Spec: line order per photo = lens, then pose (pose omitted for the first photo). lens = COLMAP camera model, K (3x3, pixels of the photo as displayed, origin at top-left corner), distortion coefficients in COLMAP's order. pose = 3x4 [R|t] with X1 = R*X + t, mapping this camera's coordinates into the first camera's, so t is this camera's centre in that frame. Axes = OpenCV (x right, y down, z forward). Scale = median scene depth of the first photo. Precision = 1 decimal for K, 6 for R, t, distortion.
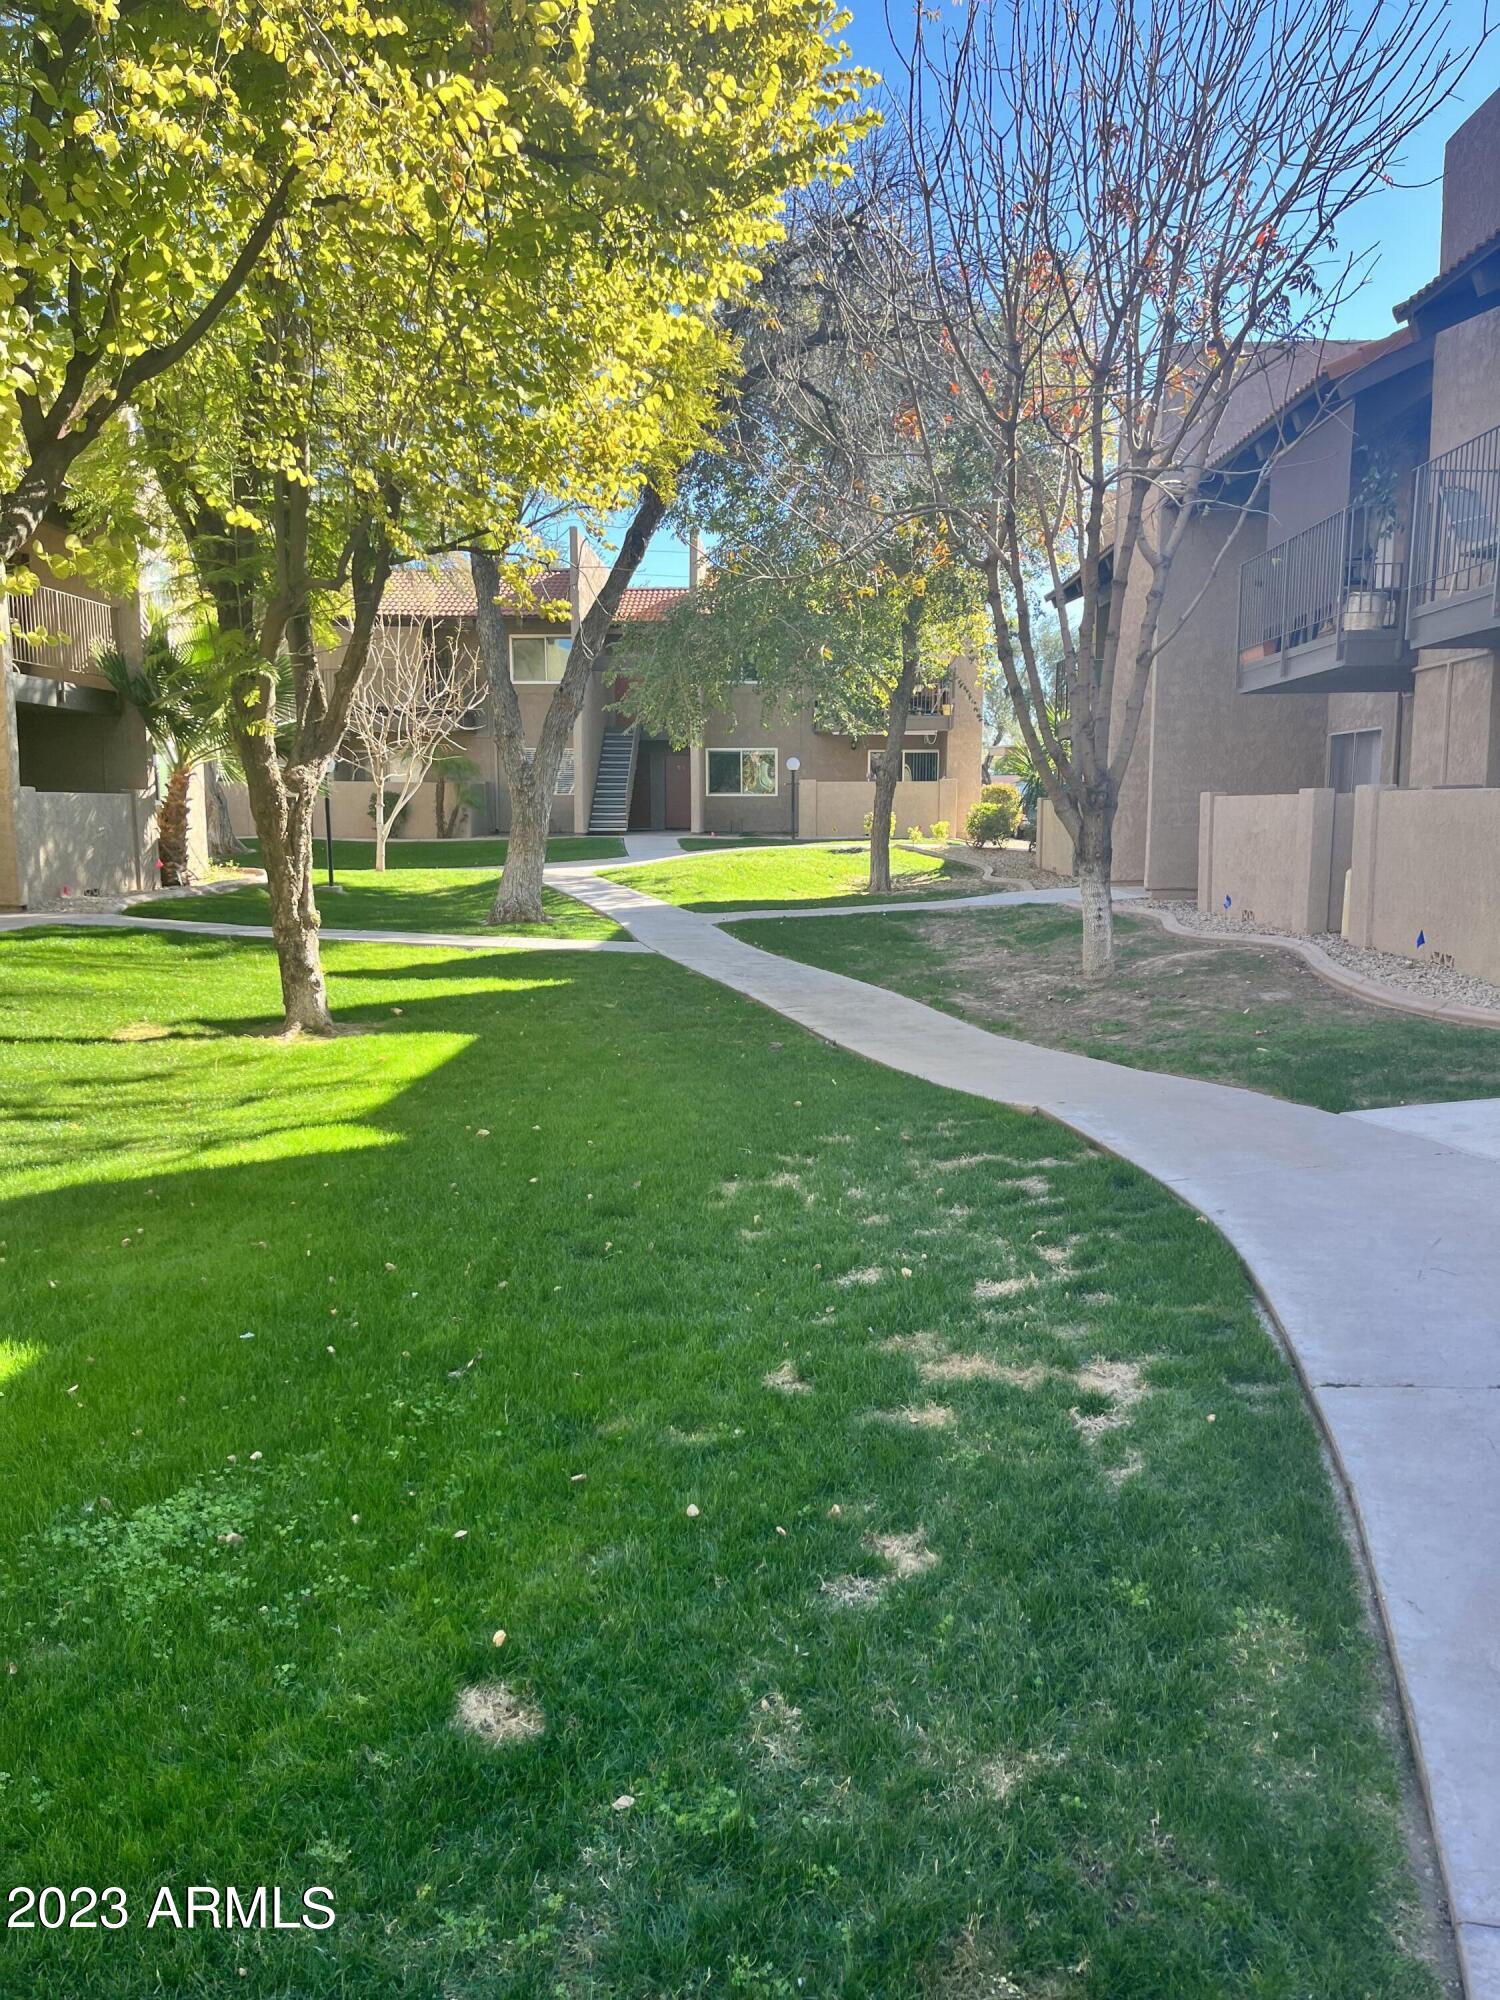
lens RADIAL K [[1514.8, 0, 749.3], [0, 1514.8, 1007.4], [0, 0, 1]] dist [0.041665, -0.035063]
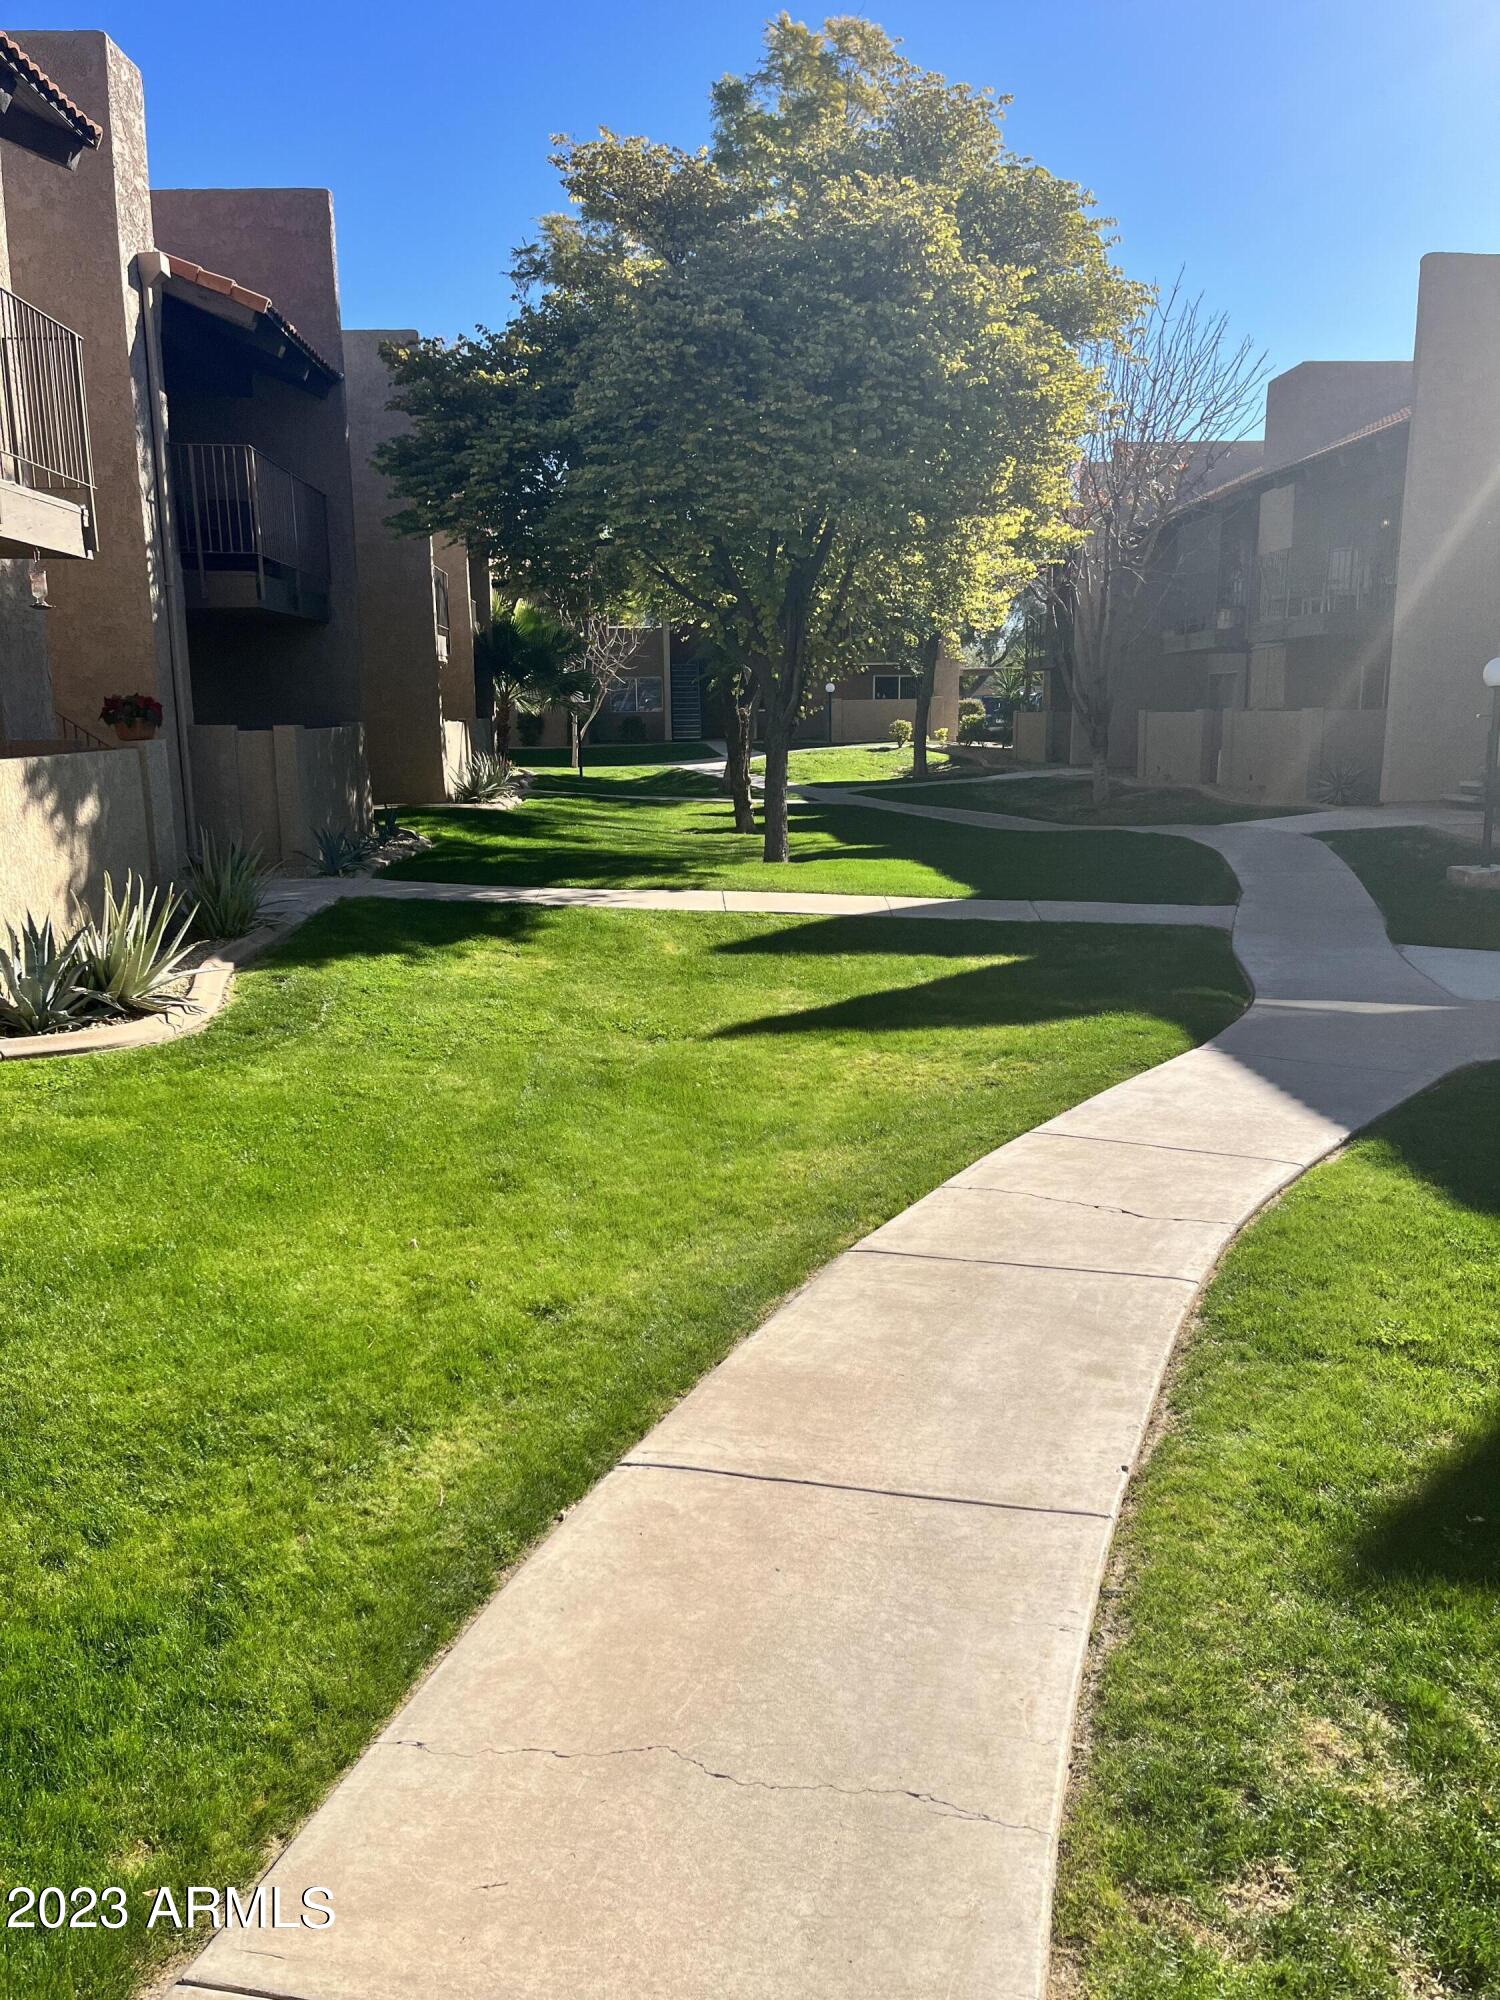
lens RADIAL K [[1514.8, 0, 752.3], [0, 1514.8, 998.0], [0, 0, 1]] dist [0.041665, -0.035063]
pose [[0.996619, -0.027029, 0.077589, -0.242685], [0.022774, 0.998215, 0.055215, 0.069336], [-0.078943, -0.053261, 0.995455, -0.607087]]
